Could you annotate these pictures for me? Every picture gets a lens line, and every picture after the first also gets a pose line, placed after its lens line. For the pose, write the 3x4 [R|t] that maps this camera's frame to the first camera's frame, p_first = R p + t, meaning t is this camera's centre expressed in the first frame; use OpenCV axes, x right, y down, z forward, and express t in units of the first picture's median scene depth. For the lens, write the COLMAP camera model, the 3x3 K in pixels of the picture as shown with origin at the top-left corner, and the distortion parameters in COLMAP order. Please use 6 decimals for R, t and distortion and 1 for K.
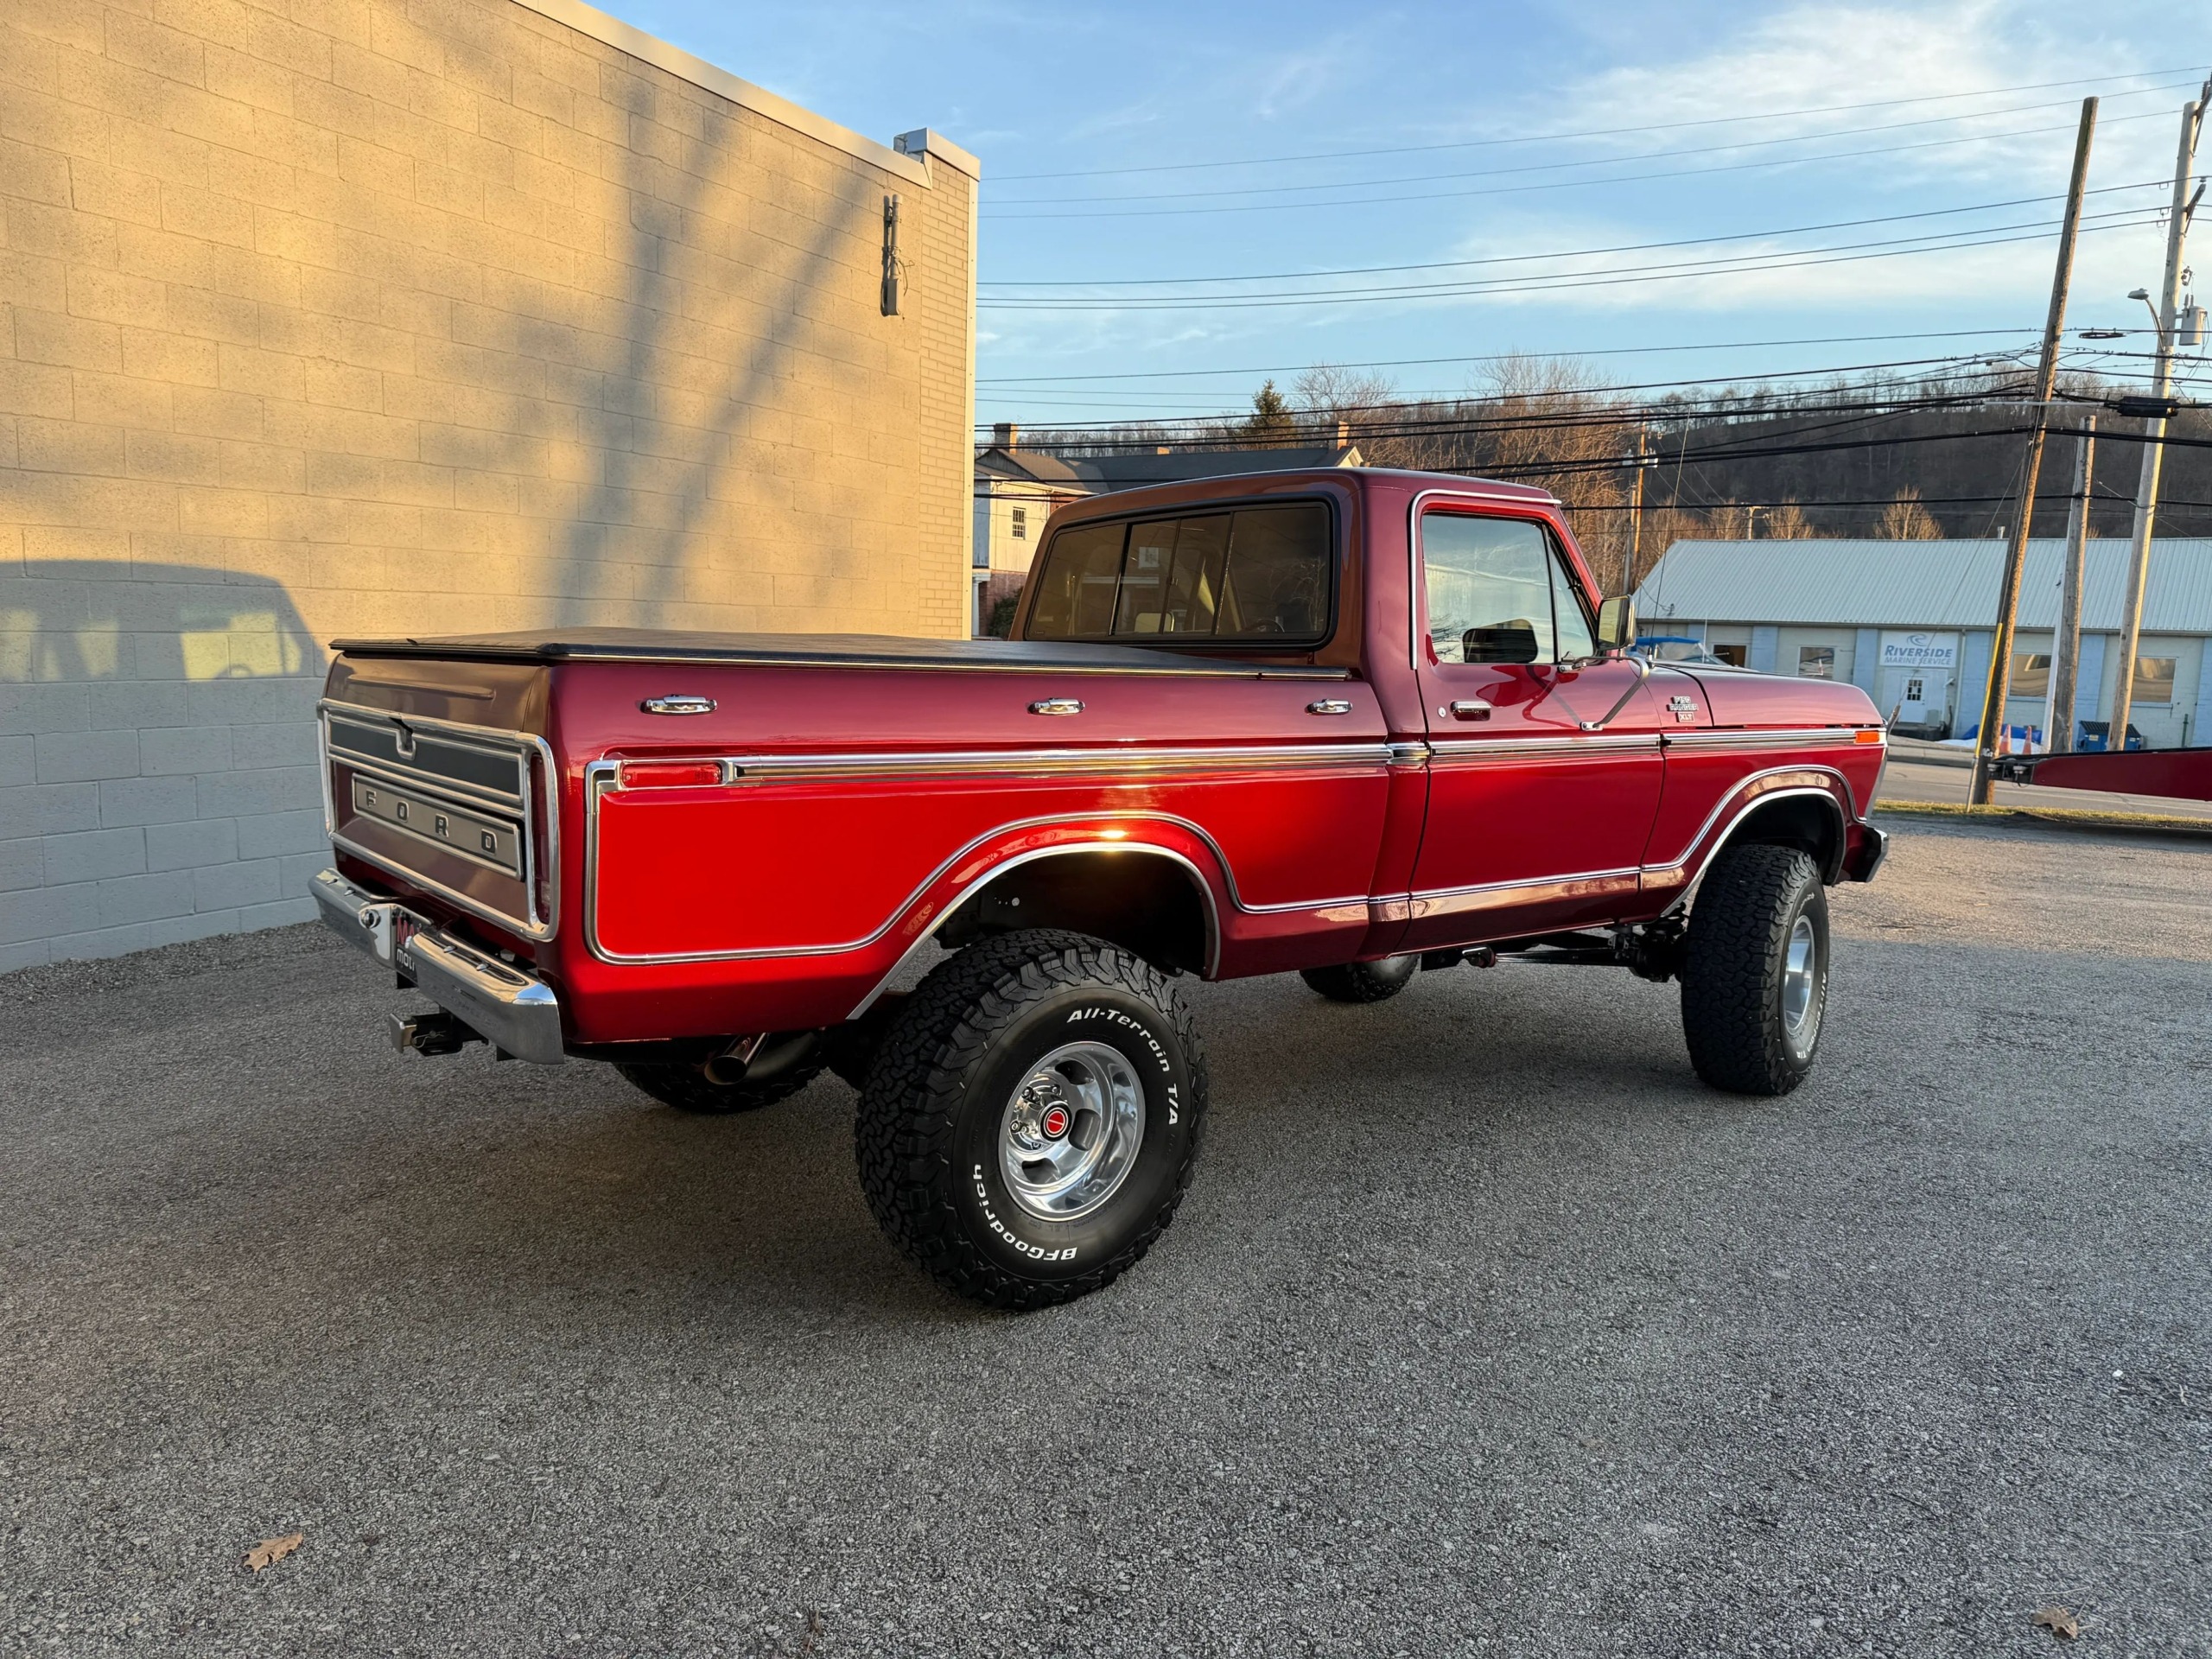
lens RADIAL K [[1568.0, 0, 1105.8], [0, 1568.0, 825.2], [0, 0, 1]] dist [0.055649, -0.065533]
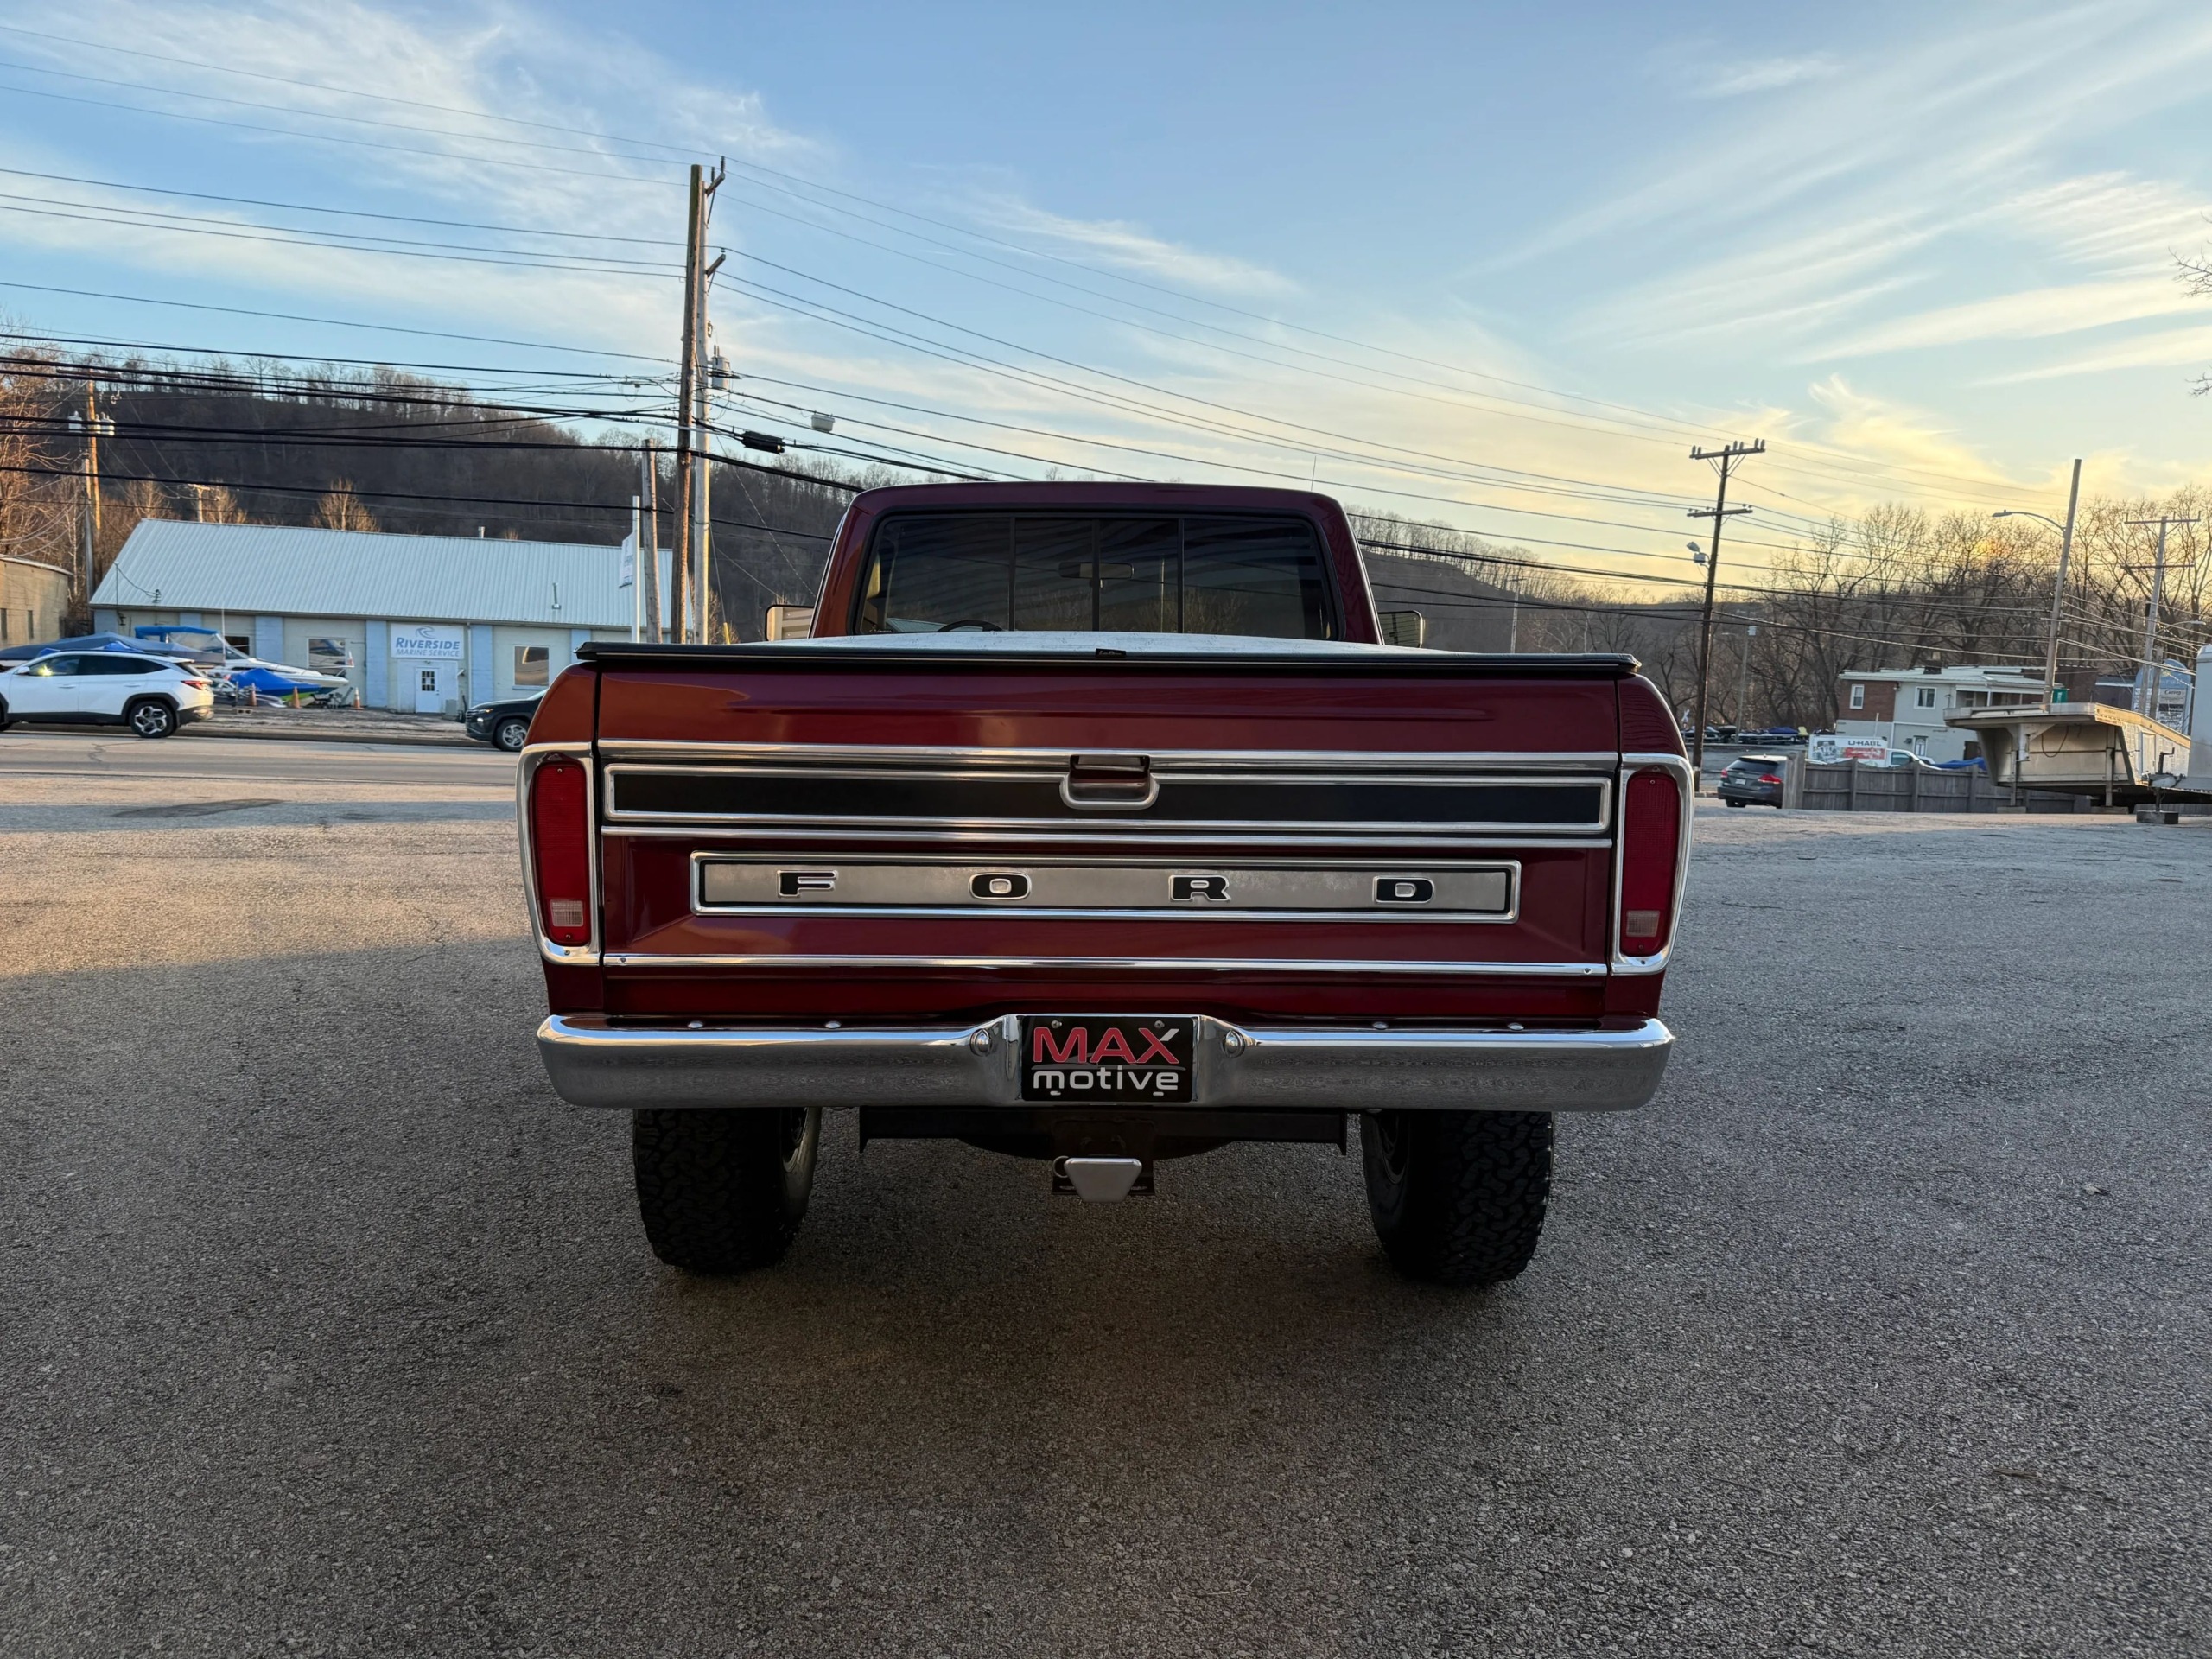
lens RADIAL K [[1568.0, 0, 1105.8], [0, 1568.0, 825.2], [0, 0, 1]] dist [0.055649, -0.065533]
pose [[0.596736, -0.089642, 0.797415, -0.343068], [0.085044, 0.995209, 0.048236, -0.023207], [-0.797918, 0.039031, 0.601501, 0.184210]]
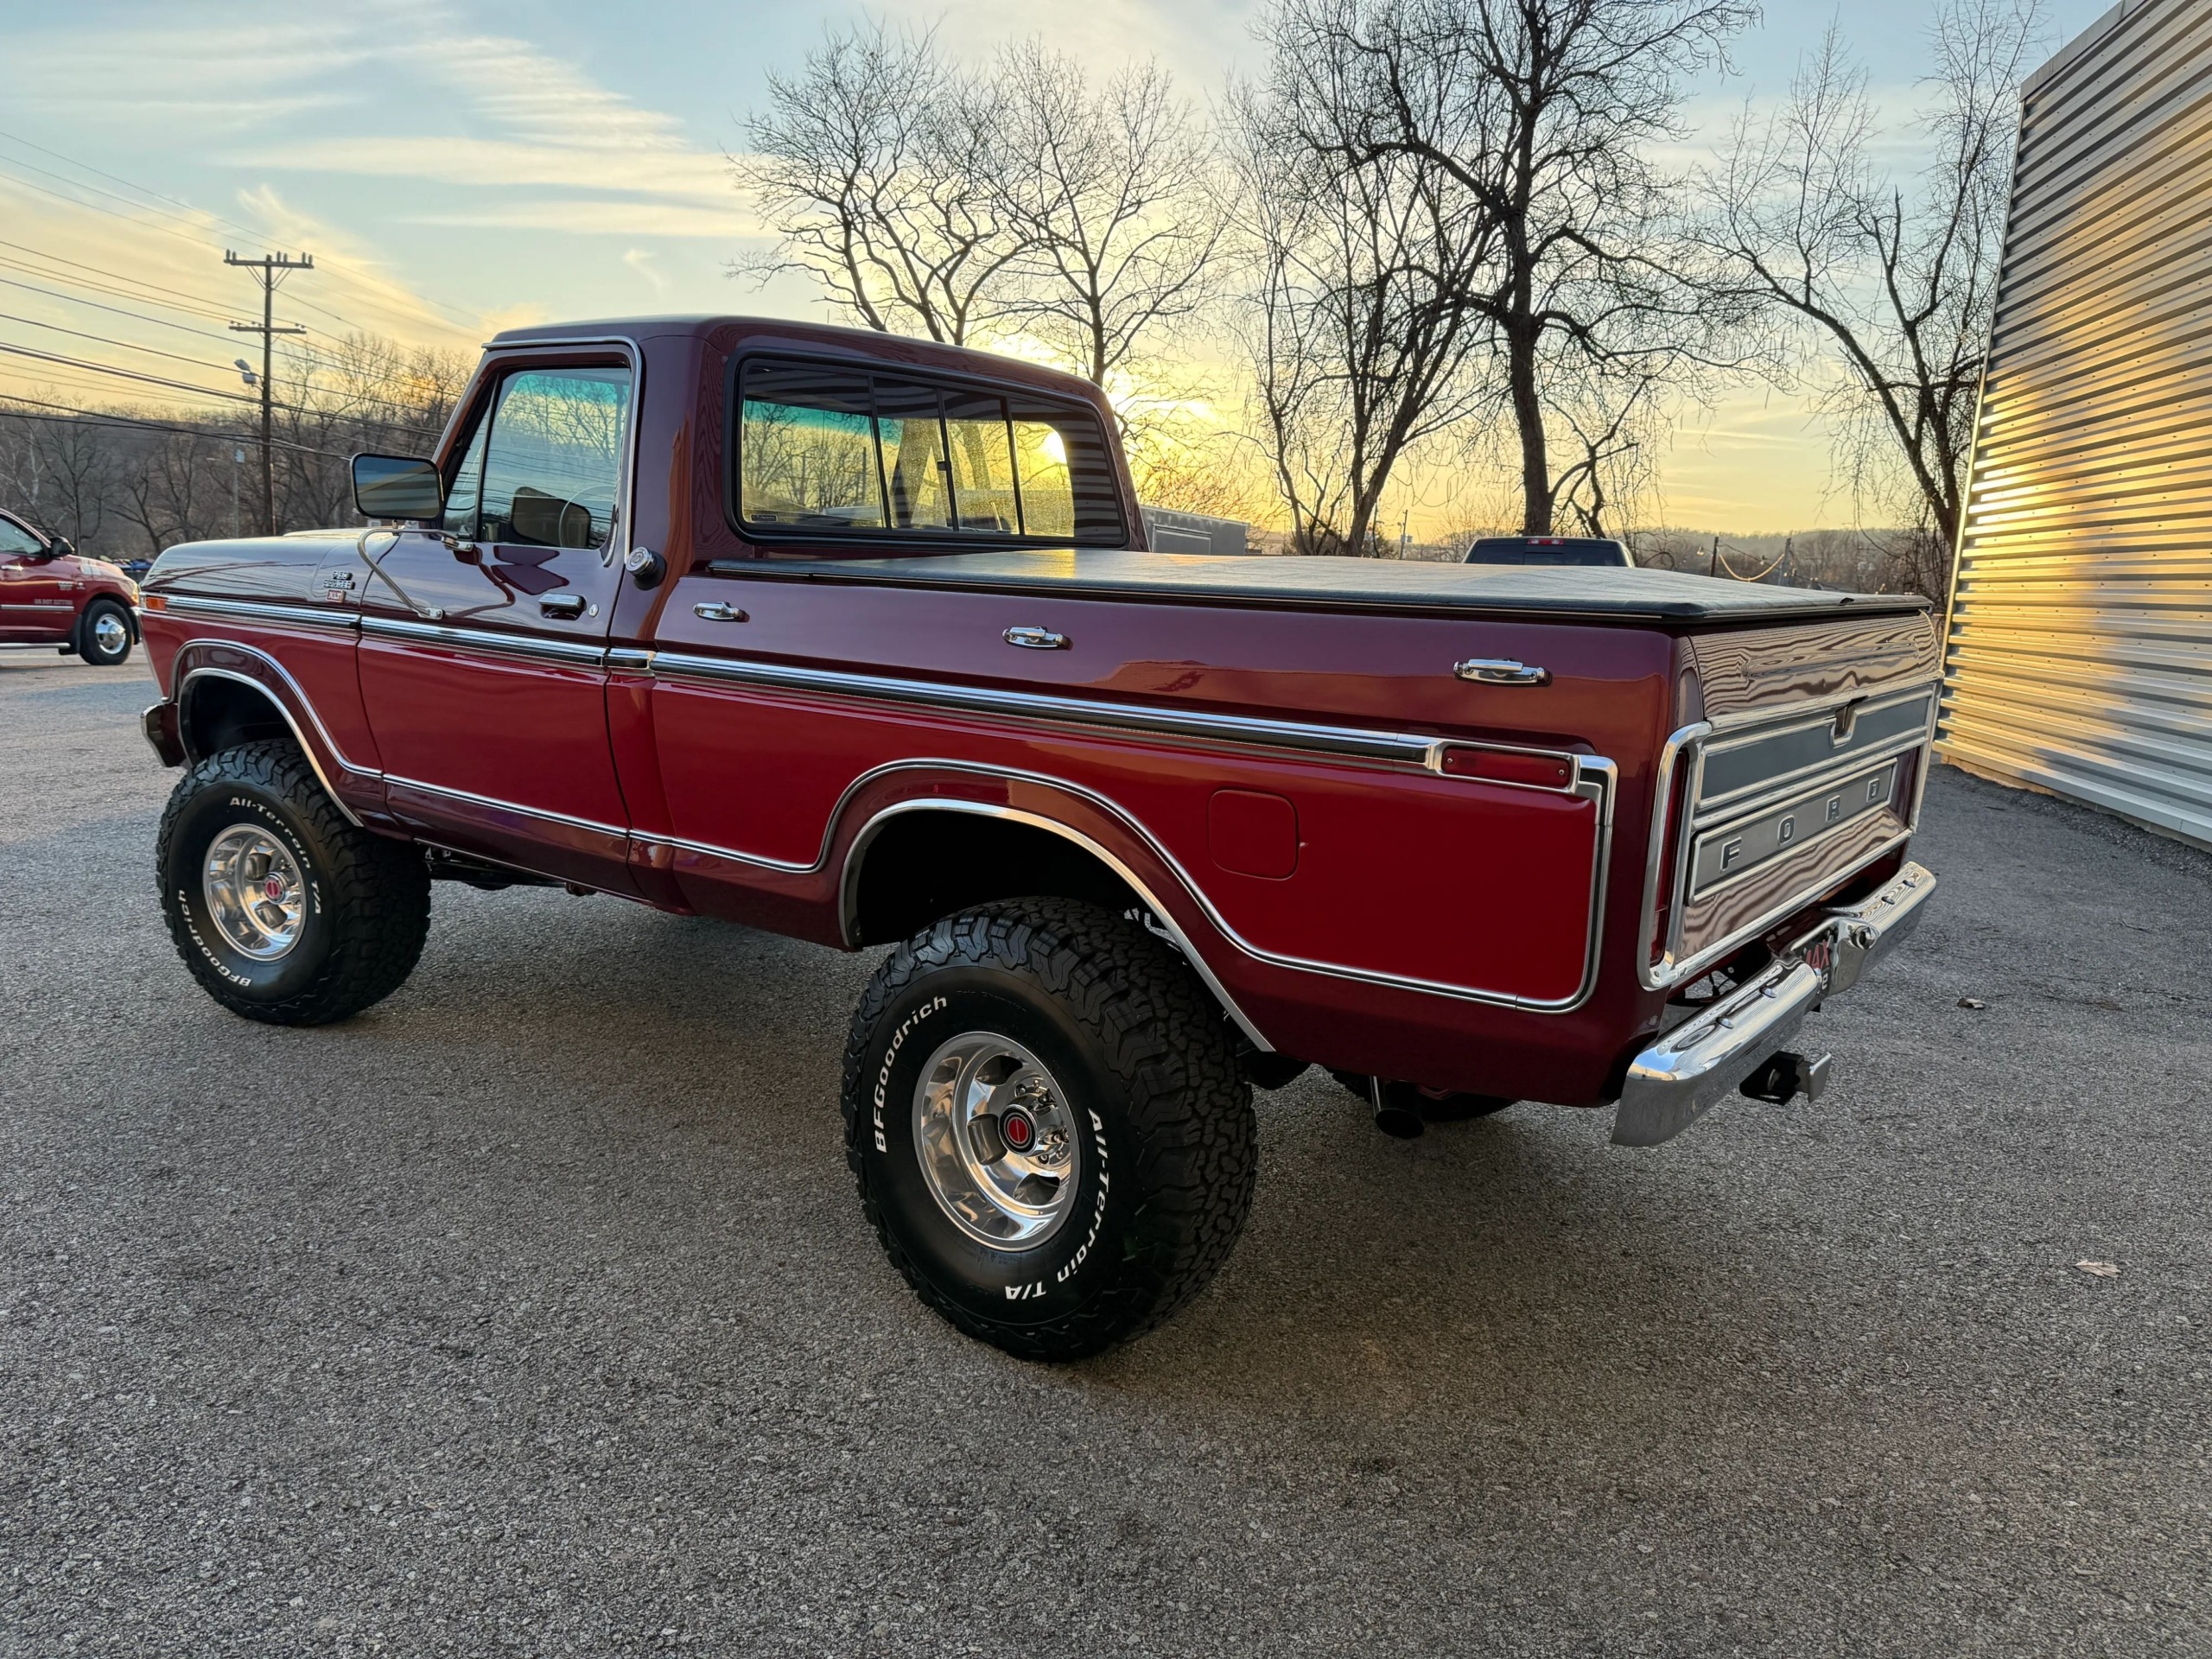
lens RADIAL K [[1568.0, 0, 1105.8], [0, 1568.0, 825.2], [0, 0, 1]] dist [0.055649, -0.065533]
pose [[-0.263758, -0.198751, 0.943891, -0.371384], [0.061718, 0.973060, 0.222139, -0.068570], [-0.962613, 0.116846, -0.244385, 0.520520]]
